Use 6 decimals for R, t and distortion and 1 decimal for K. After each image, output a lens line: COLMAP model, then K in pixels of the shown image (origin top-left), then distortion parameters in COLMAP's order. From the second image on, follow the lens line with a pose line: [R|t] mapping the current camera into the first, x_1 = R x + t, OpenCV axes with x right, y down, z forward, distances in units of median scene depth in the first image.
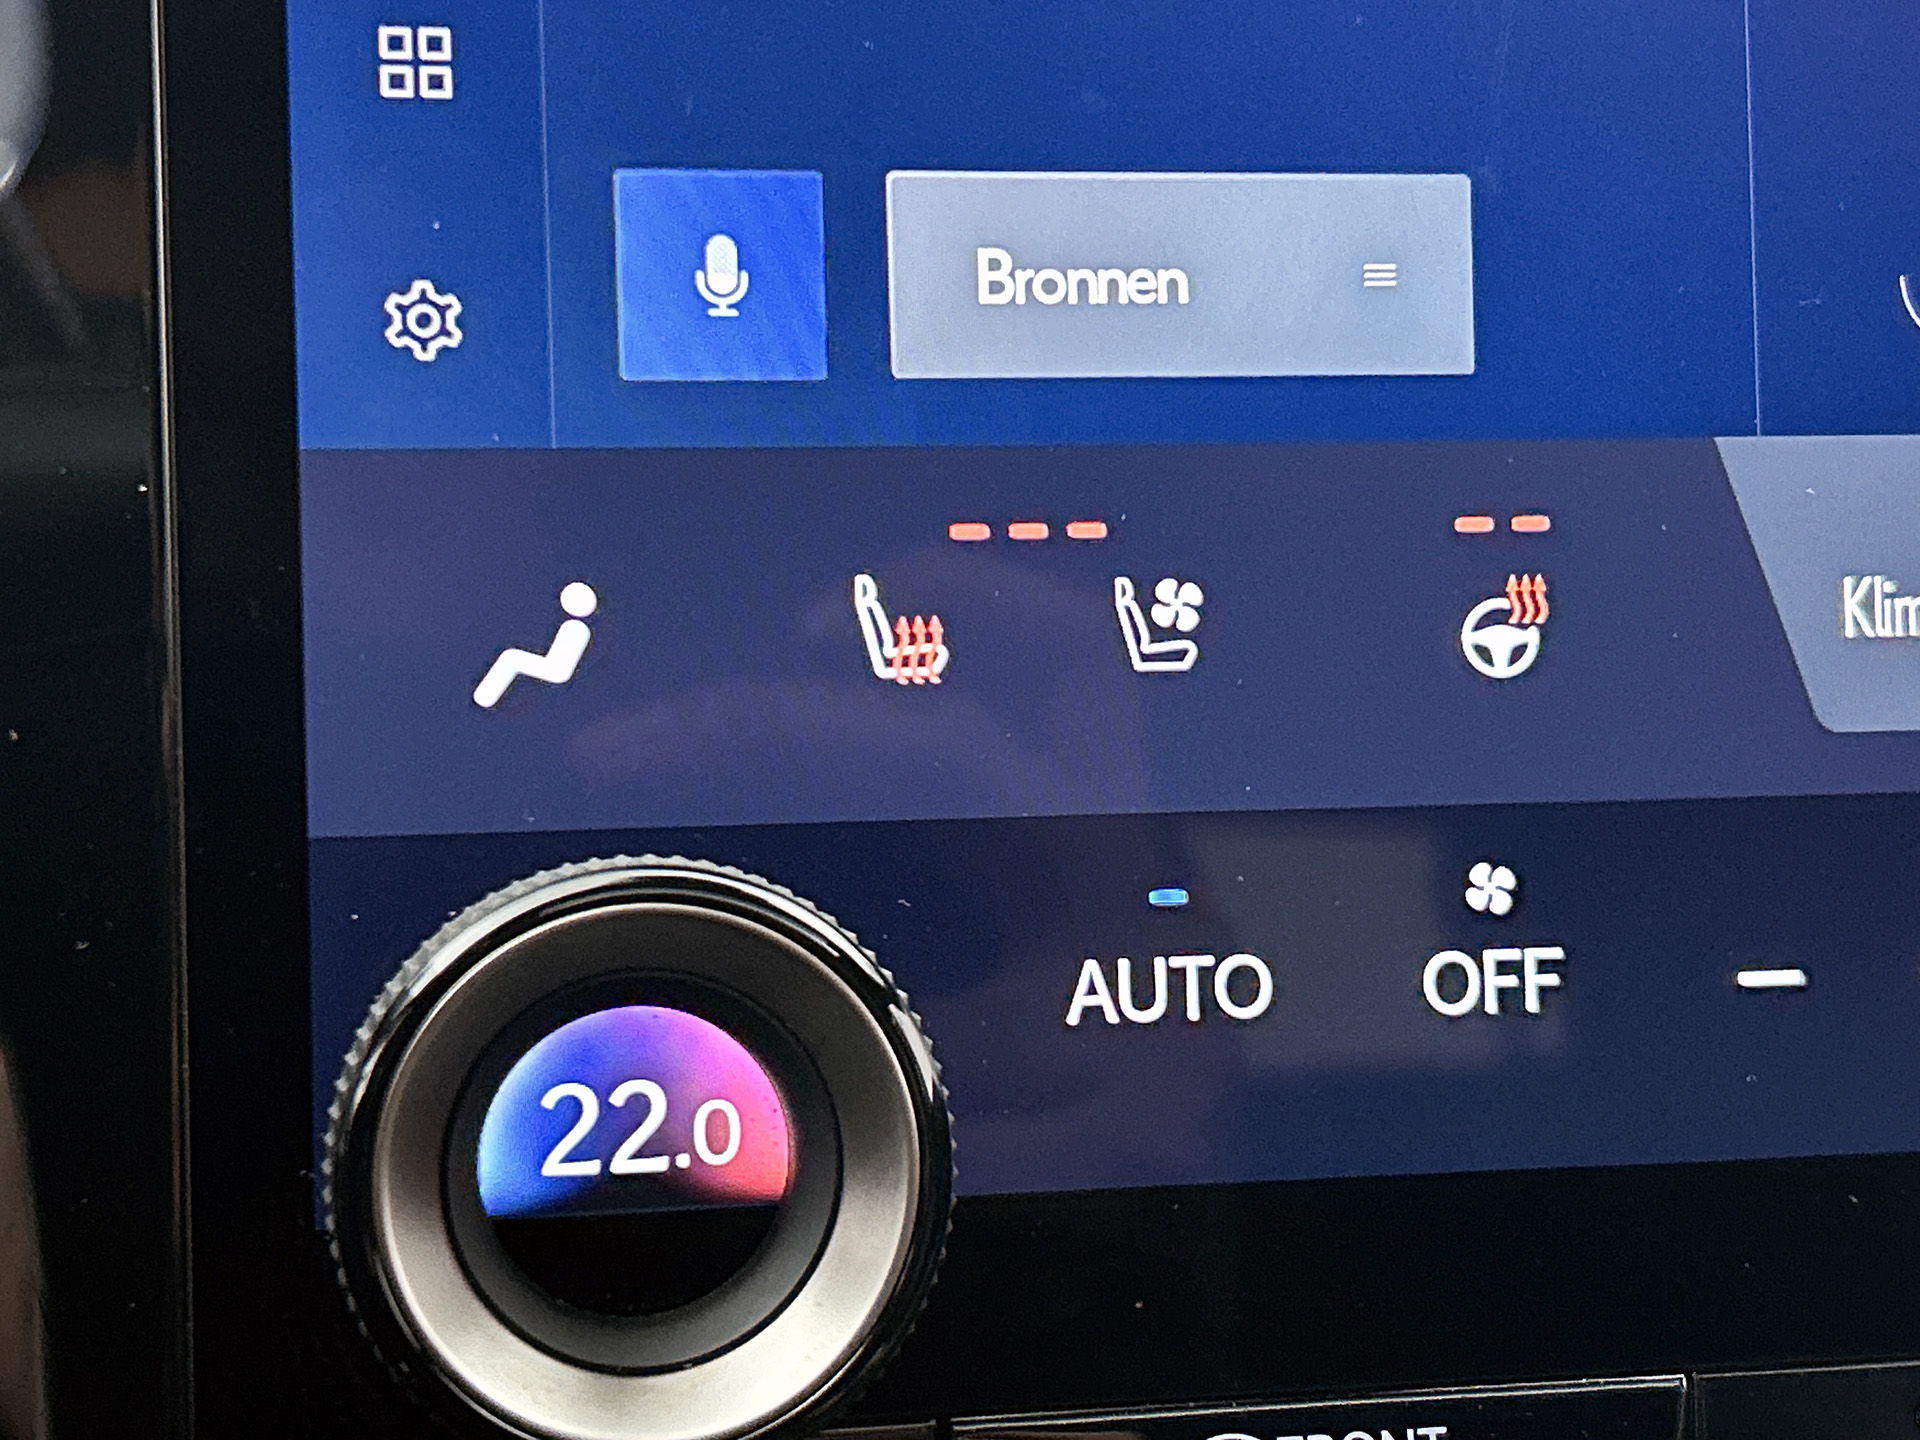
lens RADIAL K [[3238.4, 0, 922.6], [0, 3238.4, 731.1], [0, 0, 1]] dist [0.196372, 0.000000]
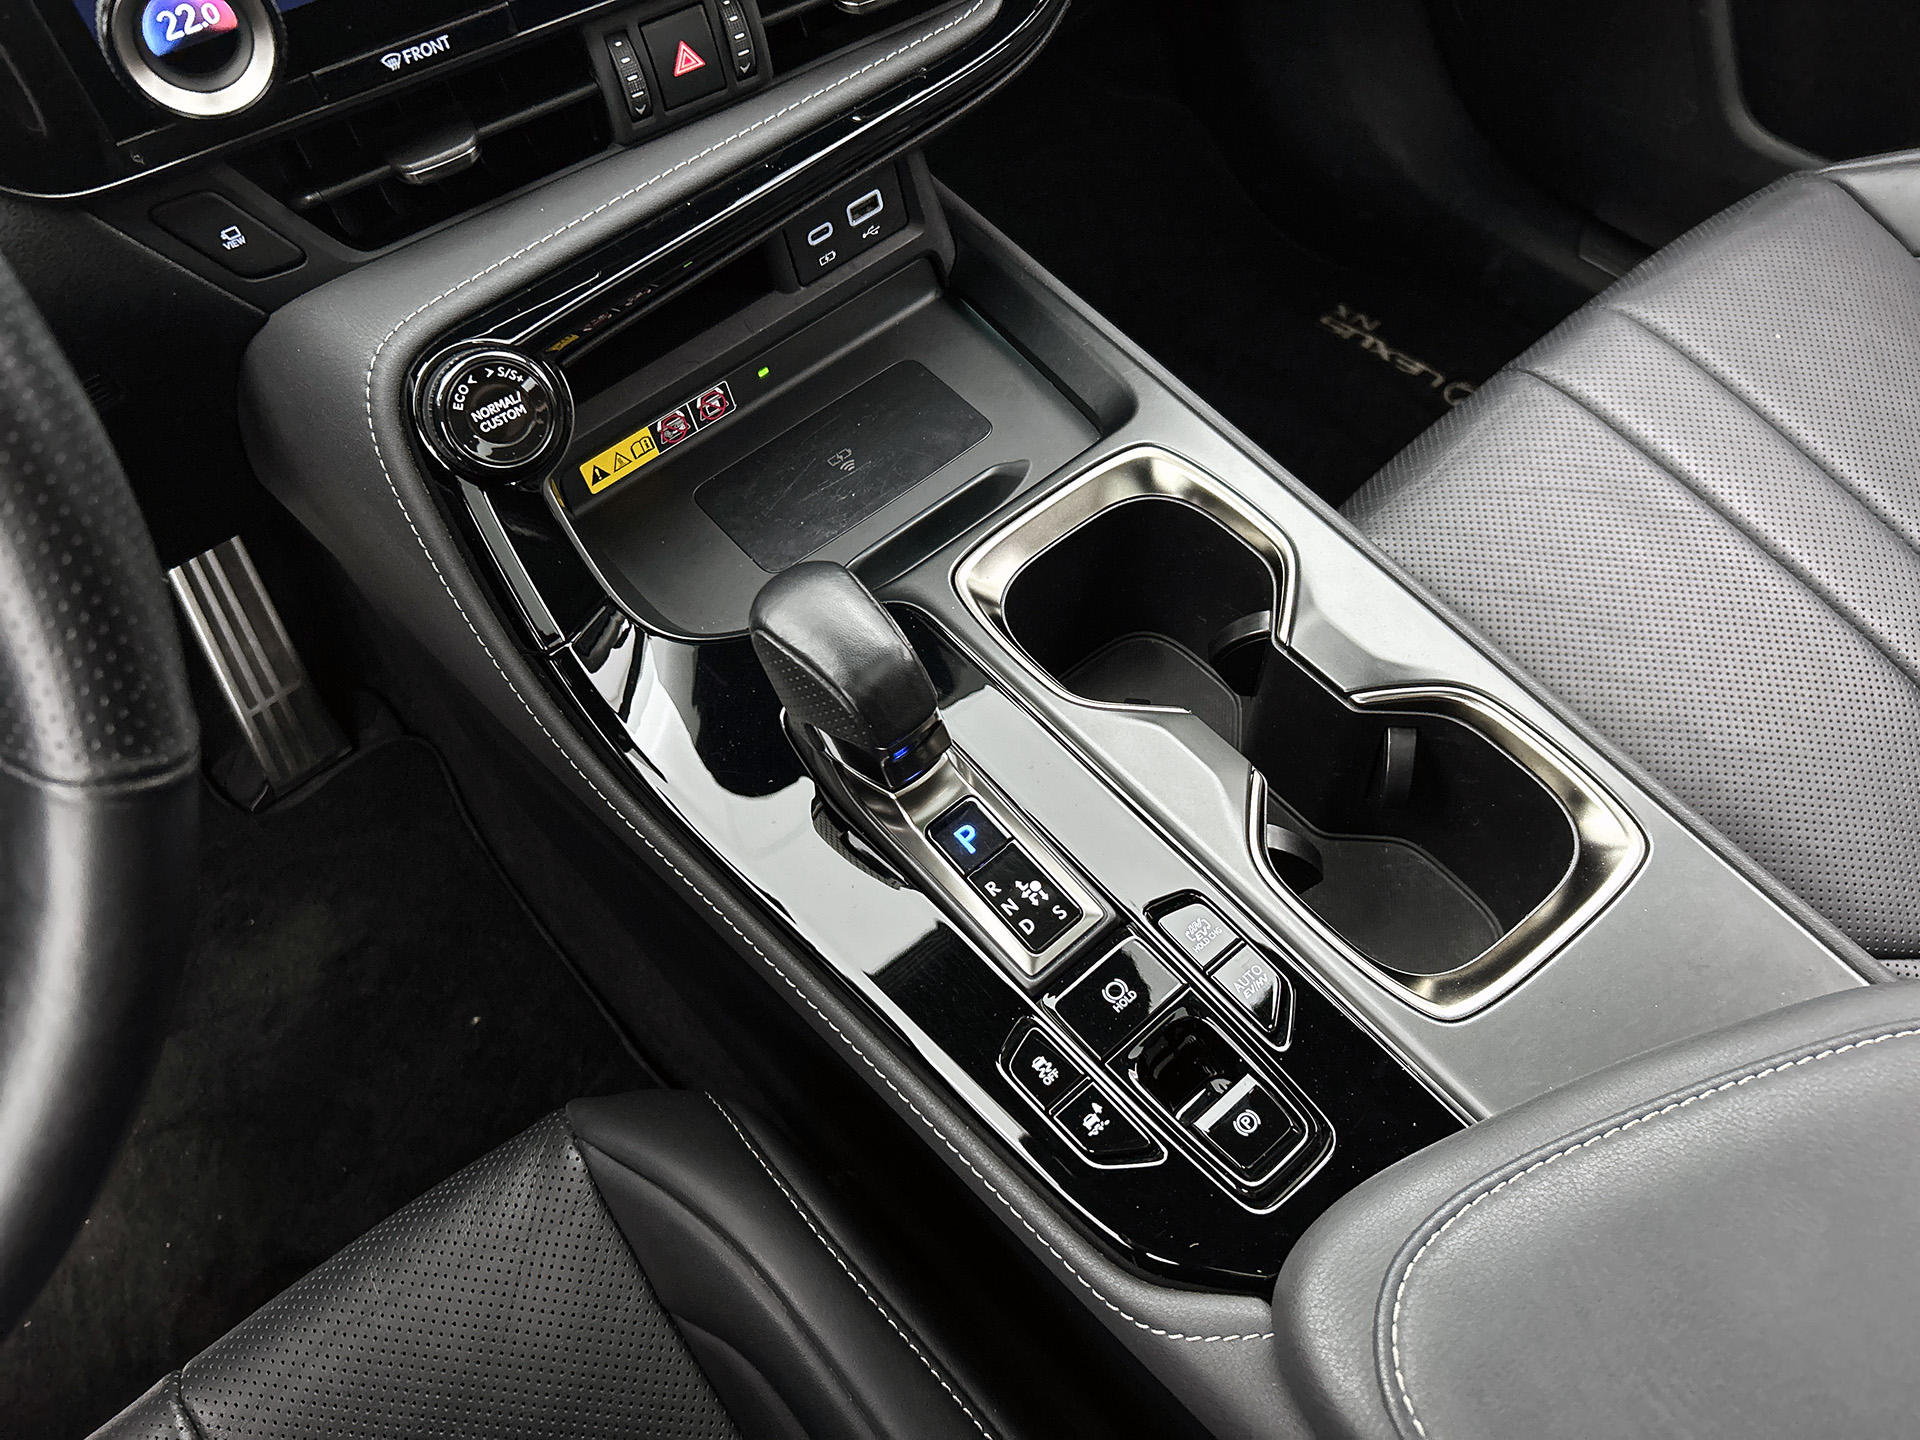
lens RADIAL K [[1457.7, 0, 939.2], [0, 1457.7, 687.4], [0, 0, 1]] dist [0.038197, -0.049927]
pose [[0.942661, -0.316162, 0.106917, 0.277491], [0.152753, 0.693531, 0.704047, -0.366717], [-0.296743, -0.647346, 0.702059, -0.826579]]
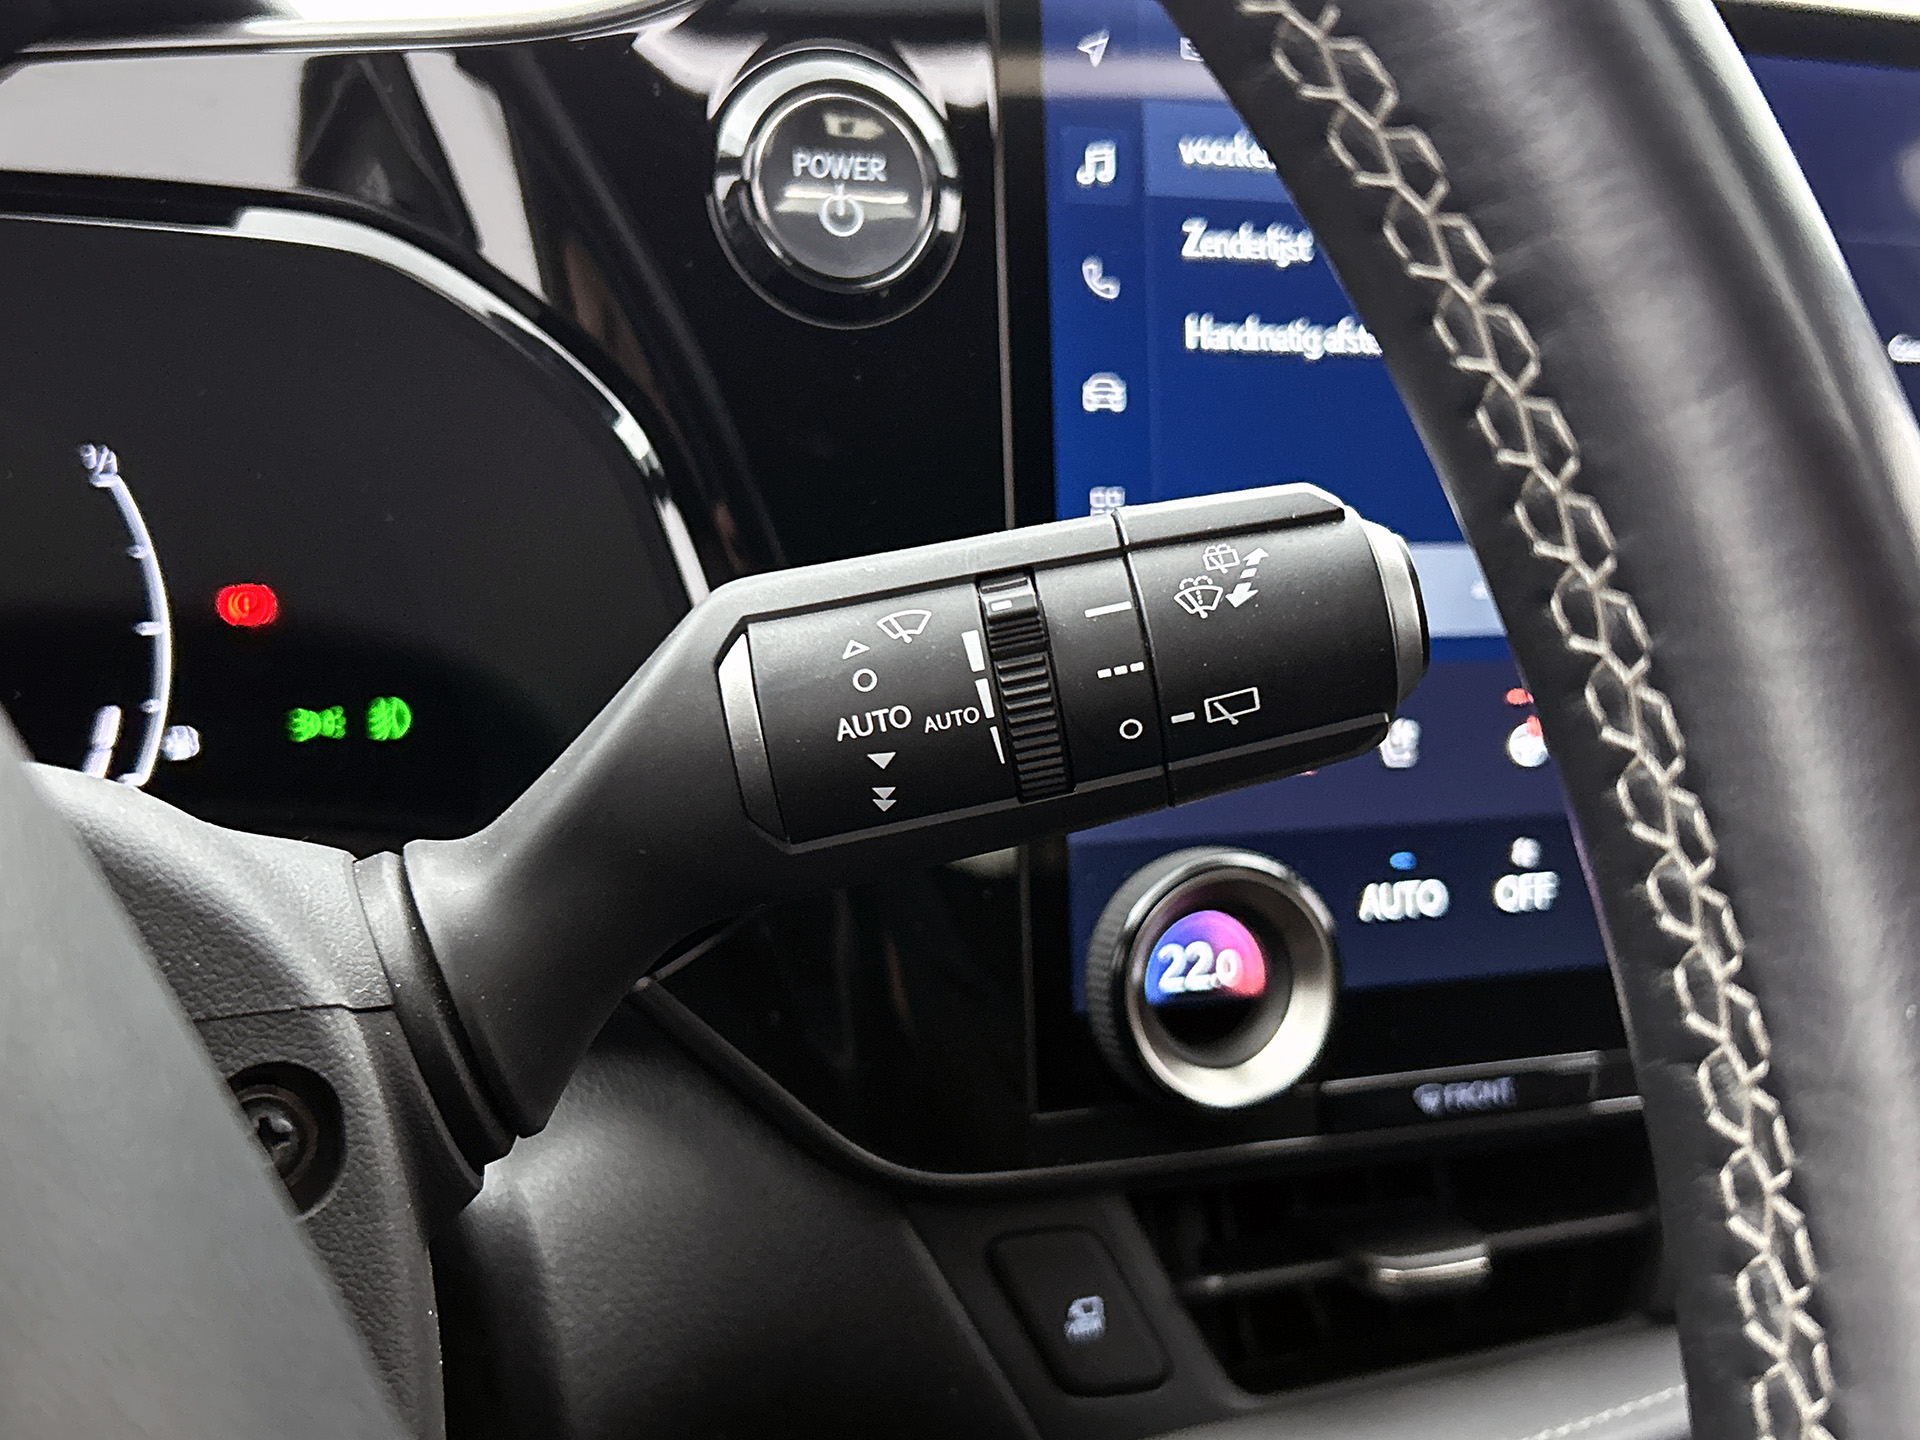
lens RADIAL K [[2108.5, 0, 963.4], [0, 2108.5, 723.1], [0, 0, 1]] dist [0.074352, 0.000000]
pose [[0.982431, -0.007669, 0.186470, -0.514827], [0.001942, 0.999521, 0.030876, -0.094665], [-0.186618, -0.029972, 0.981975, -0.426405]]
